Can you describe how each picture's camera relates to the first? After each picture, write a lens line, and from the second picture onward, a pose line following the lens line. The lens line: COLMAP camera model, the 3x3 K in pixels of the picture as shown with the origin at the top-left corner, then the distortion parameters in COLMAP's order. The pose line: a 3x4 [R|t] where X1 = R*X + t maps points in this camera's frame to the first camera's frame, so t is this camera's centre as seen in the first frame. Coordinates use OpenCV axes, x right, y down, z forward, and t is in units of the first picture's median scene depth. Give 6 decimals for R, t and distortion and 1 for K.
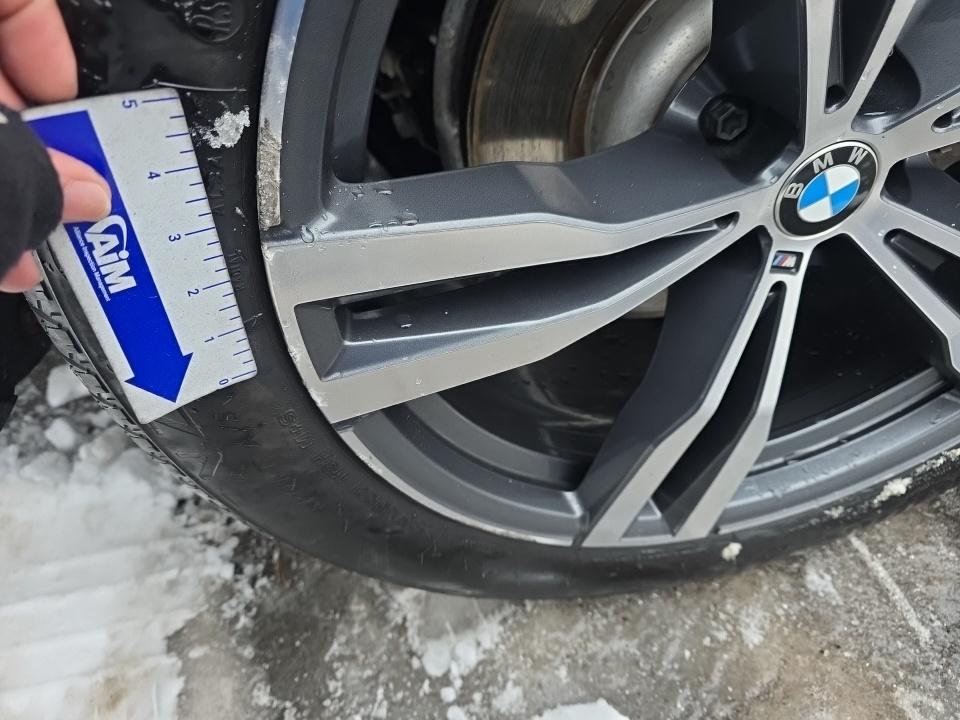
lens RADIAL K [[637.4, 0, 478.9], [0, 637.4, 346.1], [0, 0, 1]] dist [0.045198, -0.030419]
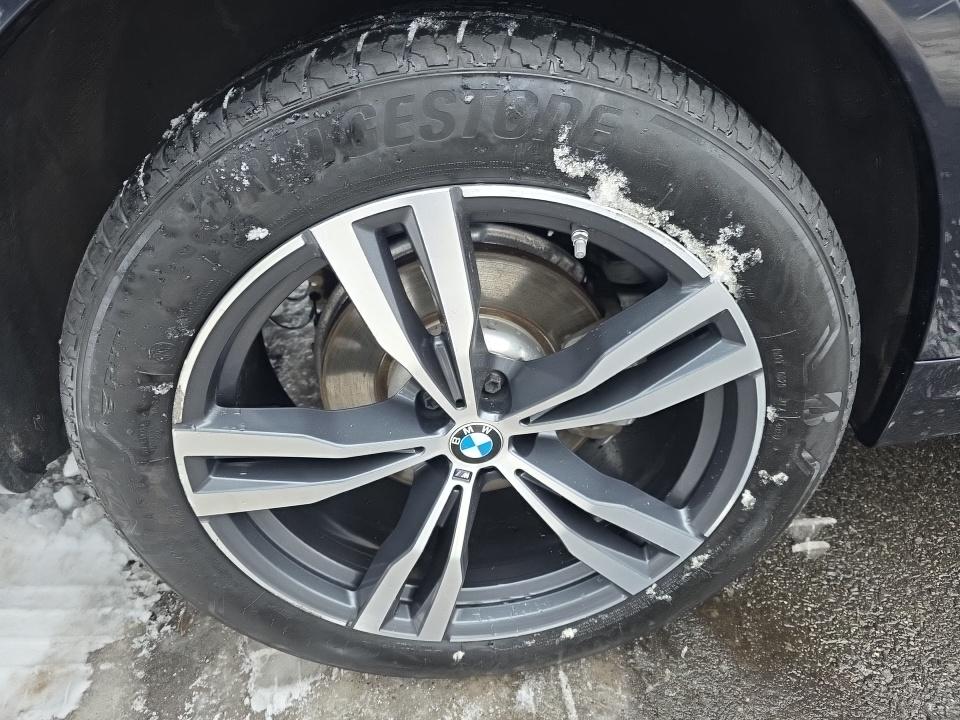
lens RADIAL K [[647.0, 0, 481.7], [0, 647.0, 361.9], [0, 0, 1]] dist [0.039374, 0.000097]
pose [[0.982261, 0.176513, -0.063293, 0.370906], [-0.185252, 0.965752, -0.181673, -0.073315], [0.029057, 0.190175, 0.981320, -0.568455]]
